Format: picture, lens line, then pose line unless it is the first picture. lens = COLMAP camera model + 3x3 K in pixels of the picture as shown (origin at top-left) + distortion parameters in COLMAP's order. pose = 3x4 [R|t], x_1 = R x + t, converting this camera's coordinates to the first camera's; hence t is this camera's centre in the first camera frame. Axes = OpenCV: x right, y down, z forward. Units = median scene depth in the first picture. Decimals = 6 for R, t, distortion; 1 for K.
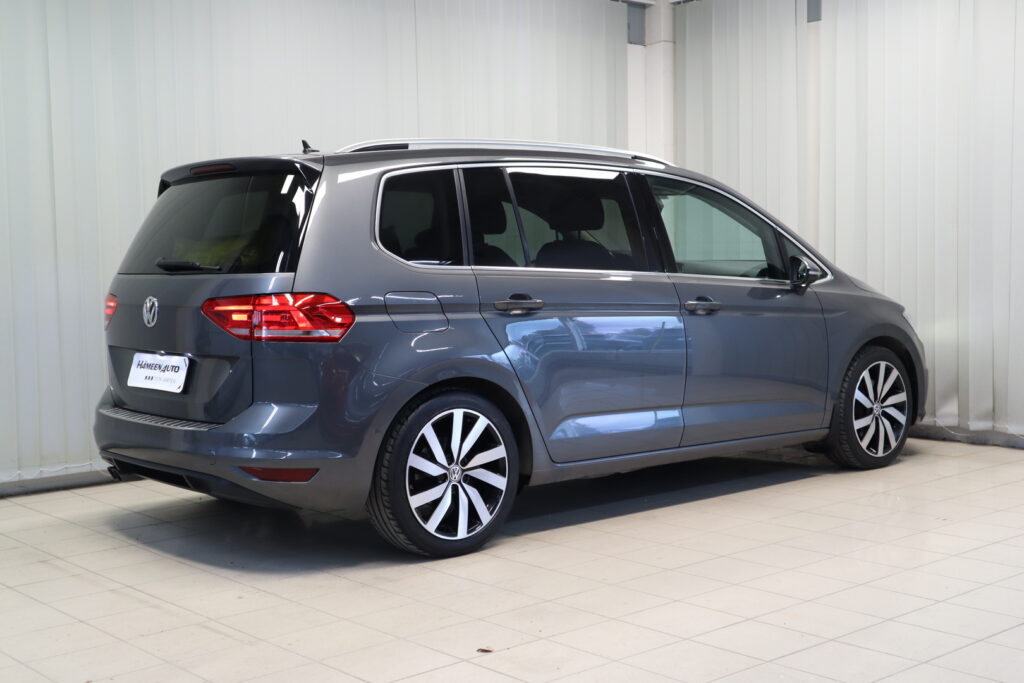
lens RADIAL K [[1309.2, 0, 488.2], [0, 1309.2, 346.4], [0, 0, 1]] dist [0.048143, 0.000000]
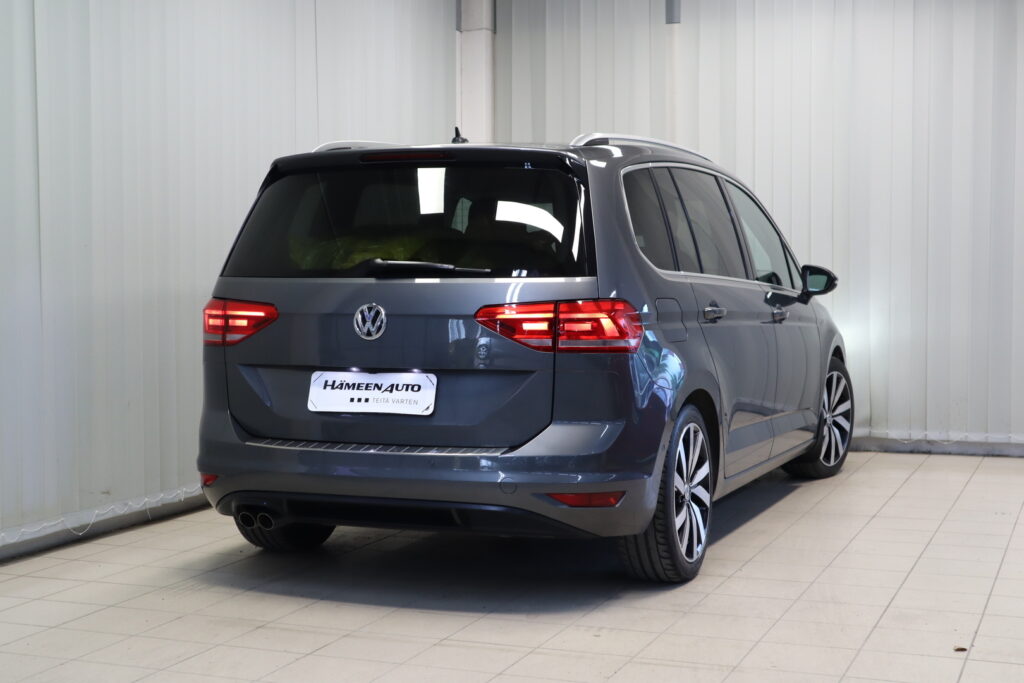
lens RADIAL K [[1574.7, 0, 511.7], [0, 1574.7, 341.7], [0, 0, 1]] dist [0.026605, 0.000000]
pose [[0.880348, -0.009440, 0.474234, -0.676057], [0.019503, 0.999677, -0.016304, 0.005065], [-0.473927, 0.023602, 0.880248, 0.062658]]
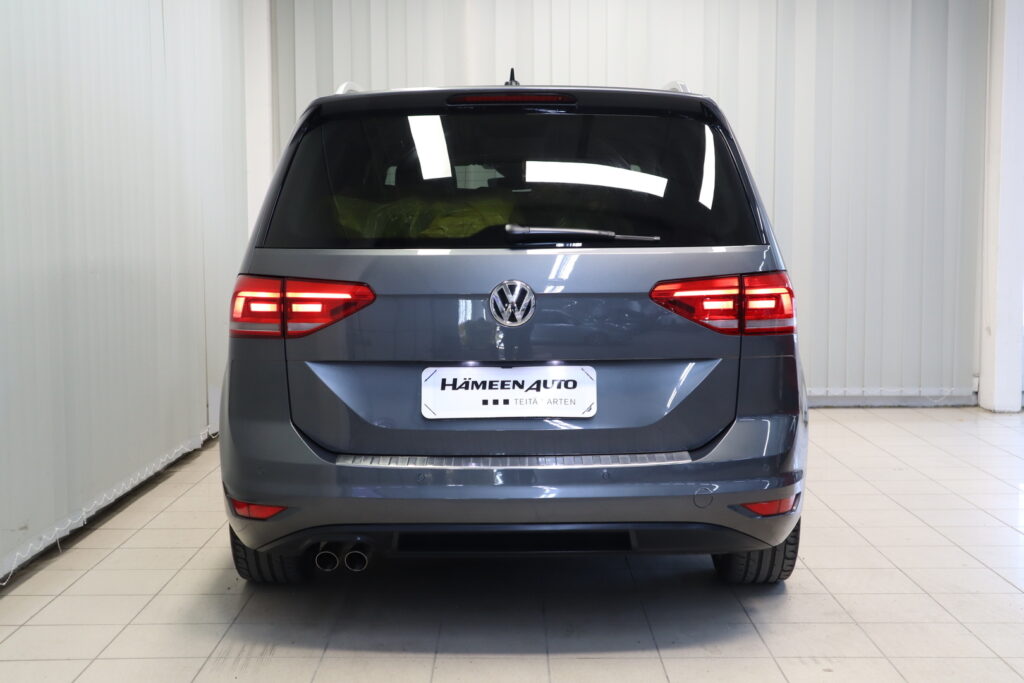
lens RADIAL K [[1309.2, 0, 524.2], [0, 1309.2, 366.1], [0, 0, 1]] dist [0.048143, 0.000000]
pose [[0.640565, -0.062113, 0.765388, -0.789875], [0.045767, 0.998040, 0.042690, -0.023278], [-0.766539, 0.007684, 0.642152, 0.577671]]
